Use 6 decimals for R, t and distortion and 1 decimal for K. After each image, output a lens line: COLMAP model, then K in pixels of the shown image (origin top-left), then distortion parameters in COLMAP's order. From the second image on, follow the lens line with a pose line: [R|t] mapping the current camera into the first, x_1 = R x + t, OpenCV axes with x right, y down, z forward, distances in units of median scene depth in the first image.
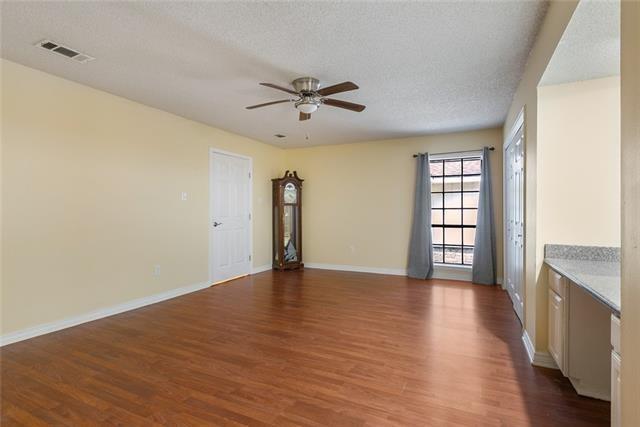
lens RADIAL K [[316.9, 0, 317.7], [0, 316.9, 213.5], [0, 0, 1]] dist [0.001392, 0.000219]
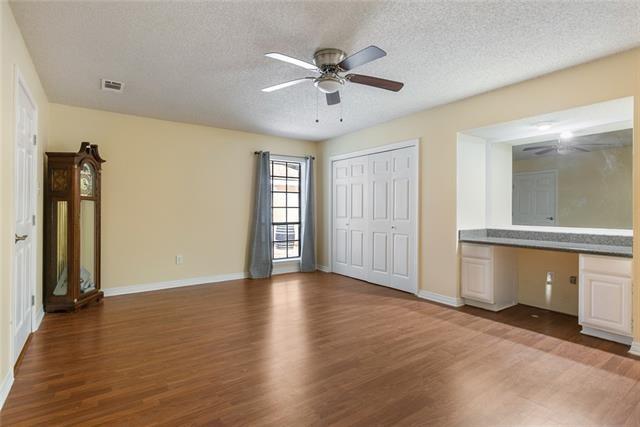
lens RADIAL K [[316.9, 0, 317.4], [0, 316.9, 212.0], [0, 0, 1]] dist [0.001392, 0.000219]
pose [[0.483926, -0.004768, 0.875096, -0.483016], [0.002658, 0.999989, 0.003979, -0.004707], [-0.875105, 0.000401, 0.483934, 0.385908]]
